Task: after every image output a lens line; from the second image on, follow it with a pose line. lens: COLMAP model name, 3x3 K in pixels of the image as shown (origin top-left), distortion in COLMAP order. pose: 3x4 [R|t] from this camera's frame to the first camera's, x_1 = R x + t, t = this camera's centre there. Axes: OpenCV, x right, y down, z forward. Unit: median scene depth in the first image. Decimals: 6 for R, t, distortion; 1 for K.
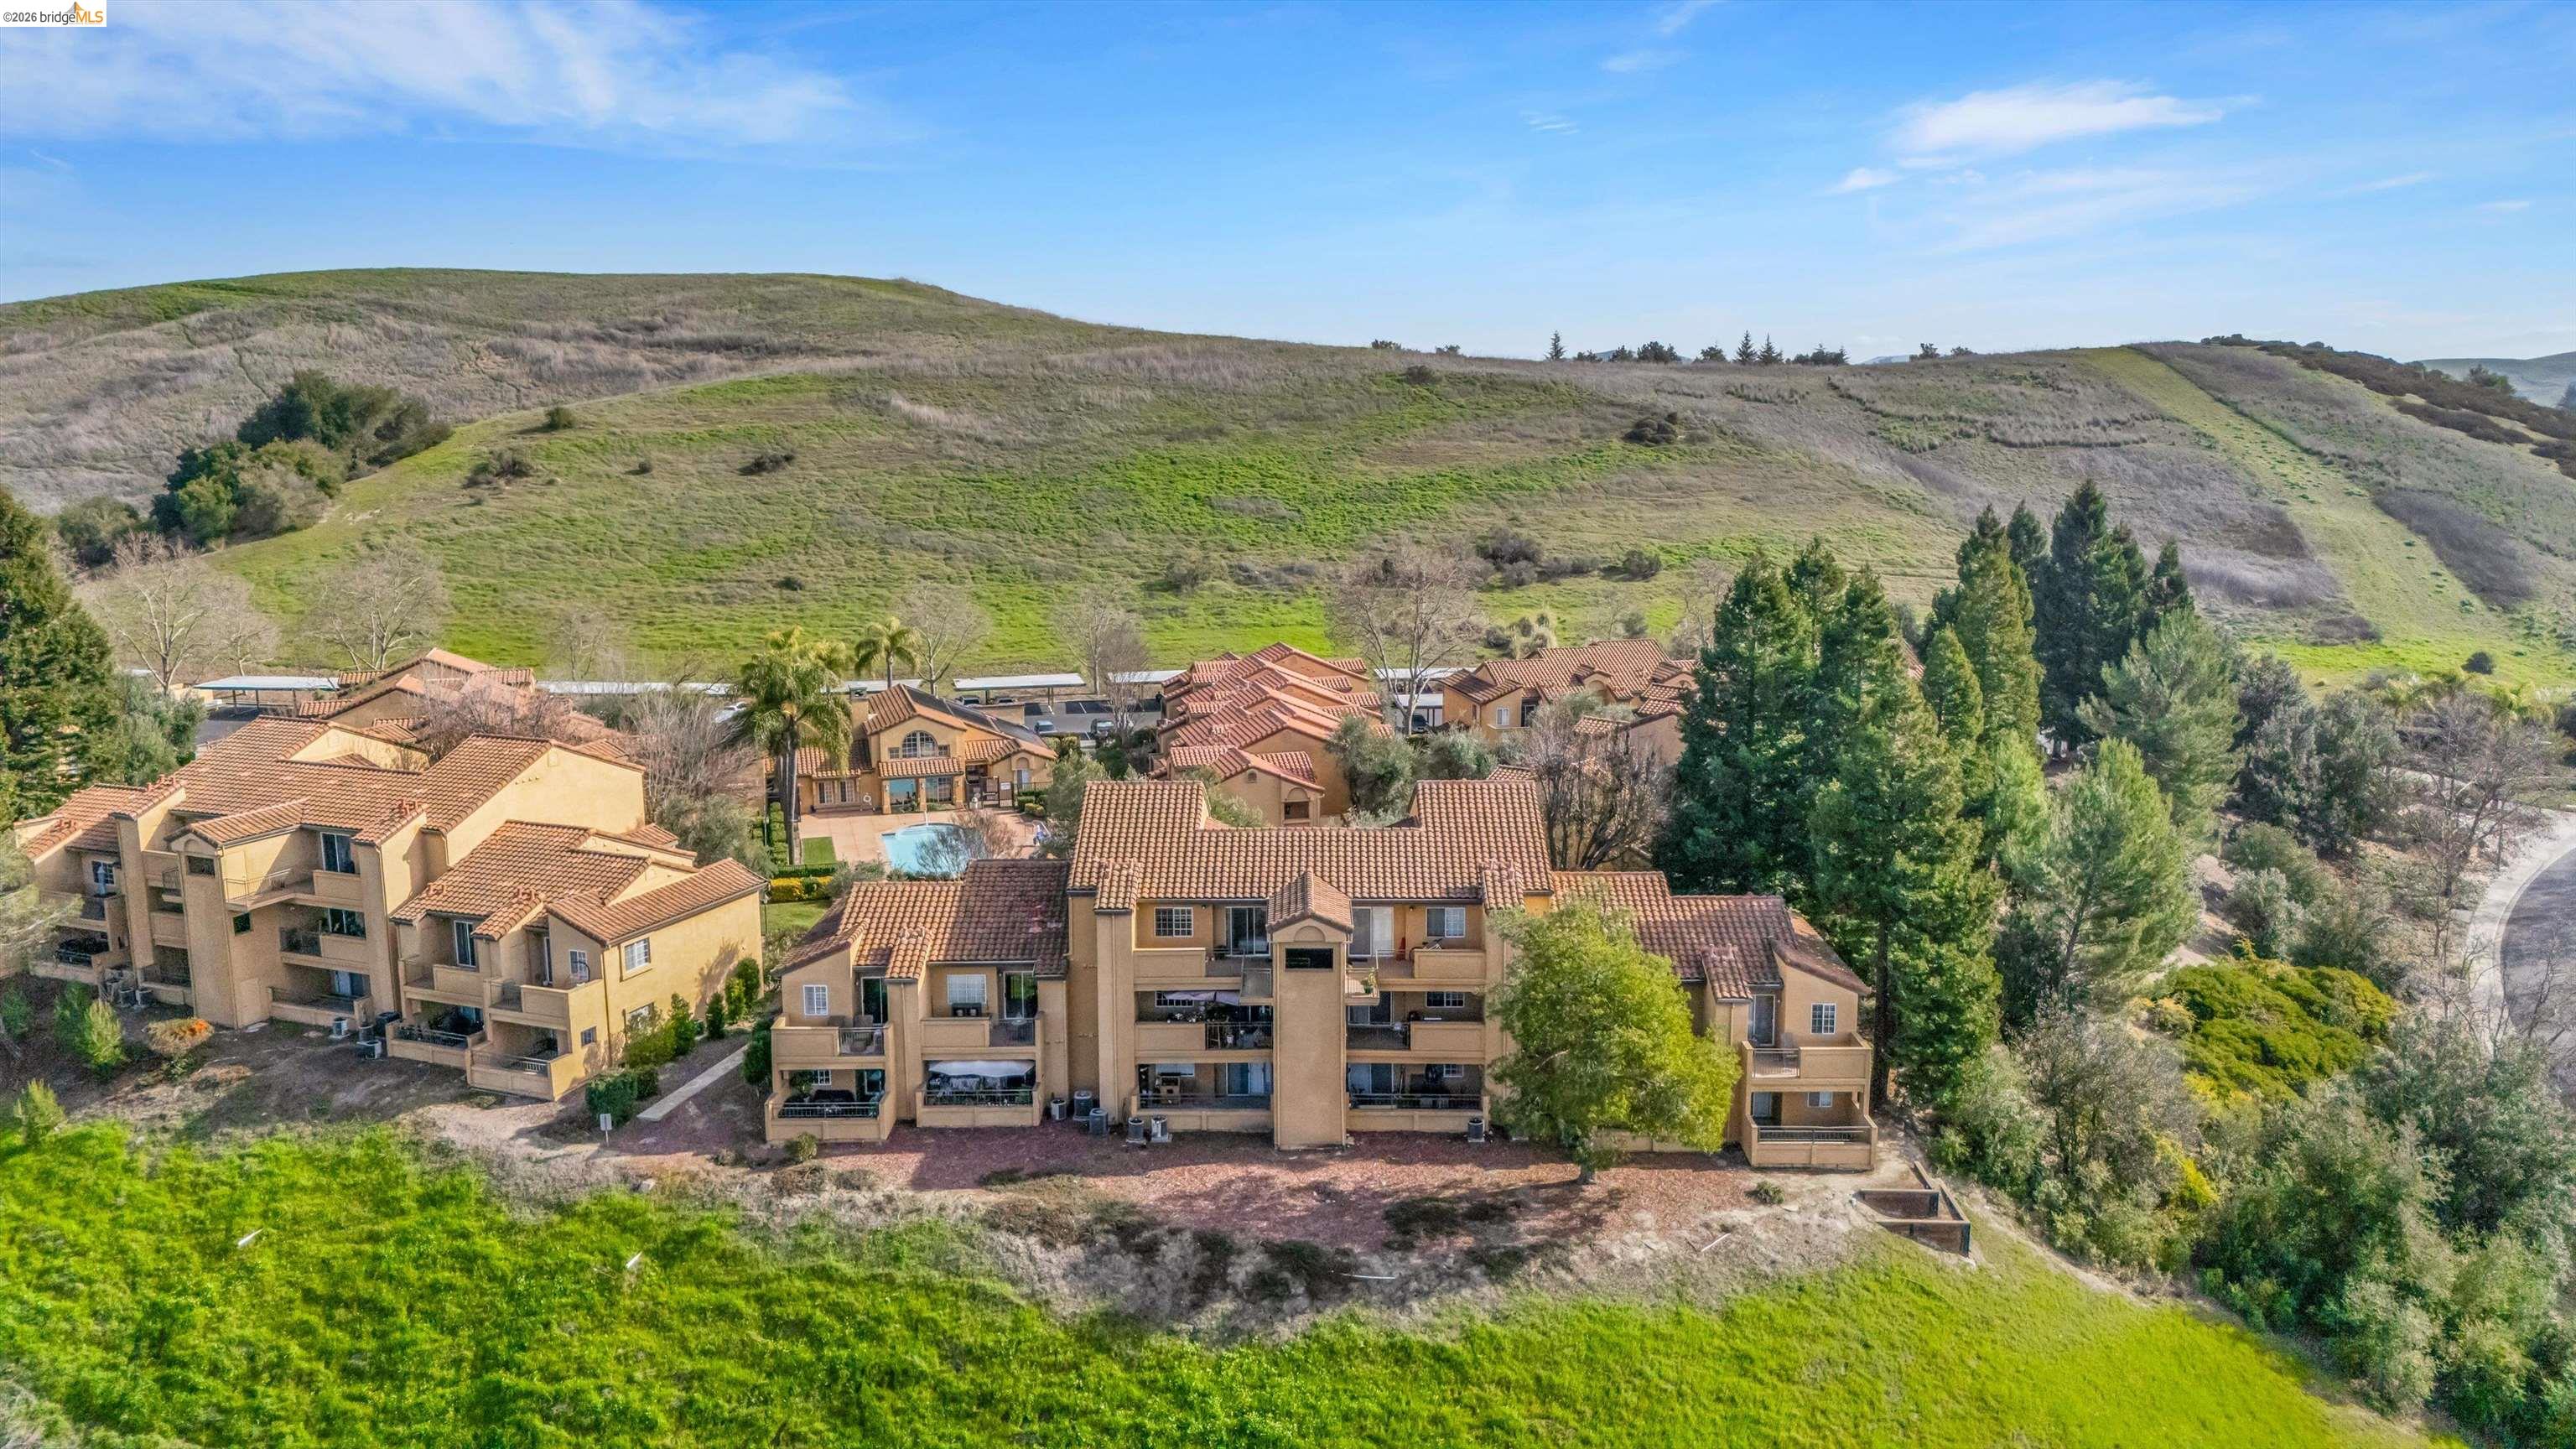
lens RADIAL K [[1887.5, 0, 1291.8], [0, 1887.5, 713.7], [0, 0, 1]] dist [0.093795, -0.102265]
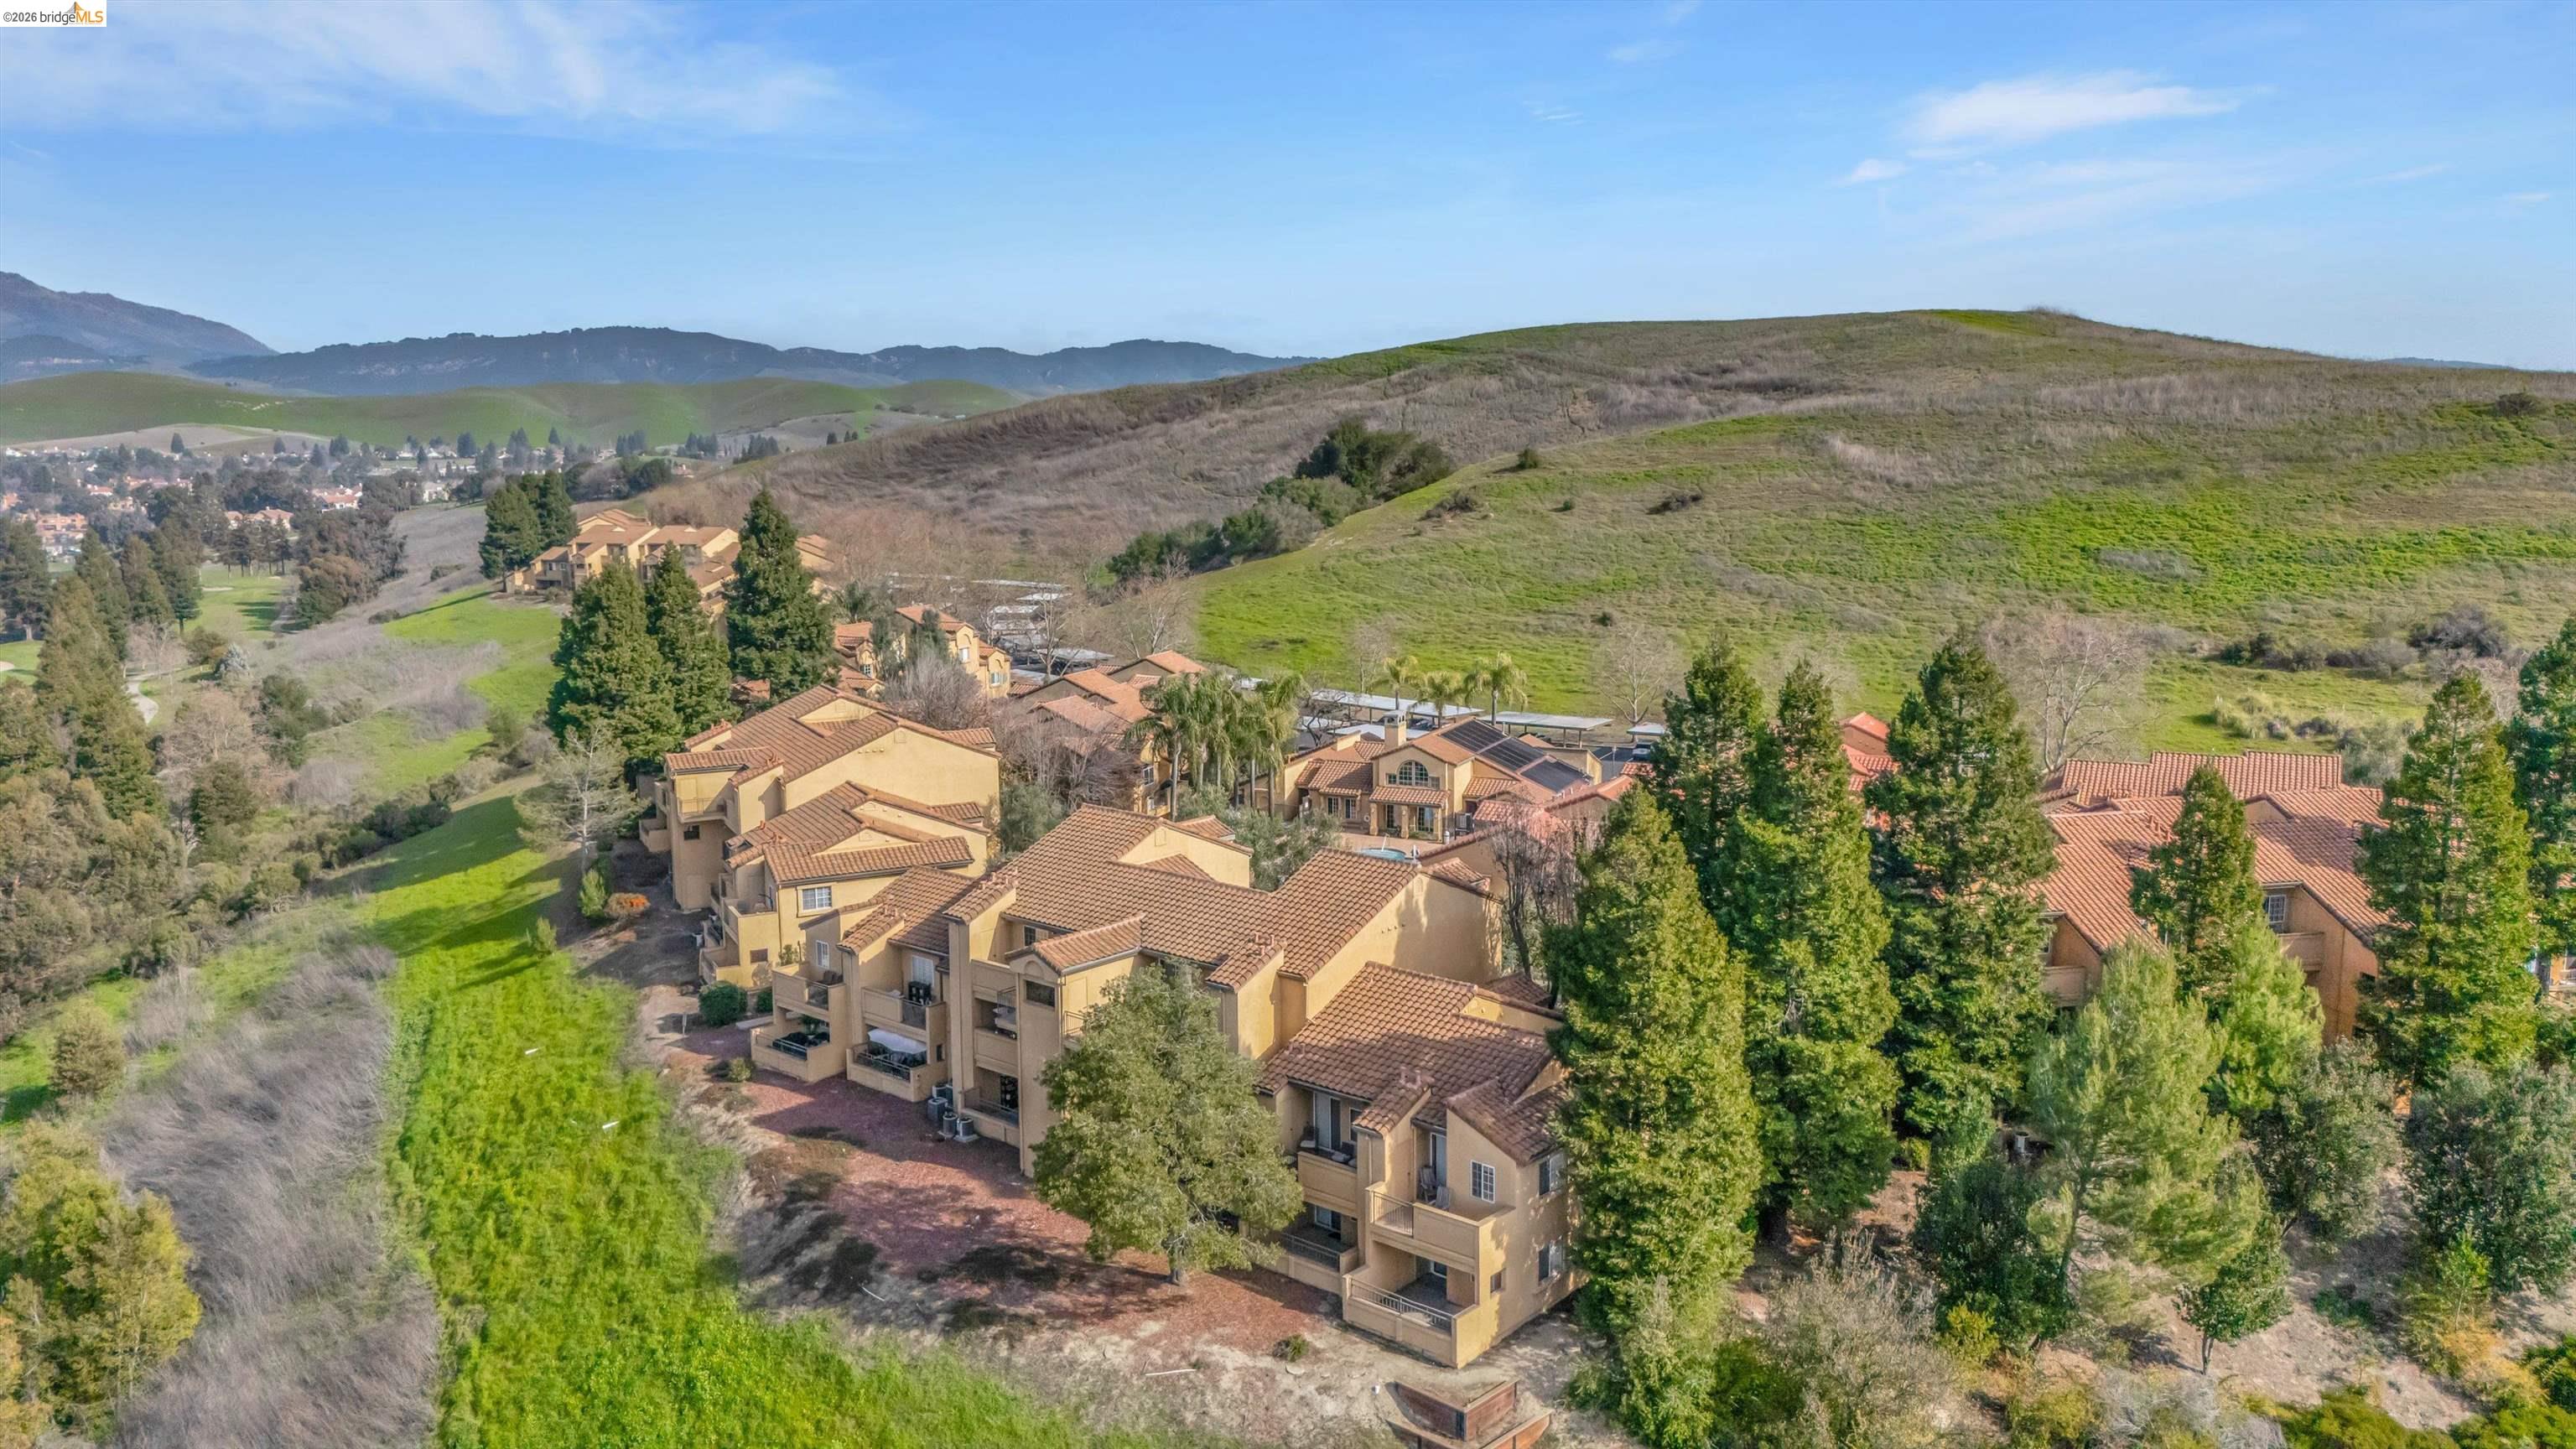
lens RADIAL K [[1887.5, 0, 1291.8], [0, 1887.5, 713.7], [0, 0, 1]] dist [0.093795, -0.102265]
pose [[0.760896, 0.095278, -0.641840, 0.412443], [-0.107187, 0.994028, 0.020488, -0.030739], [0.639959, 0.053208, 0.766565, 0.160788]]
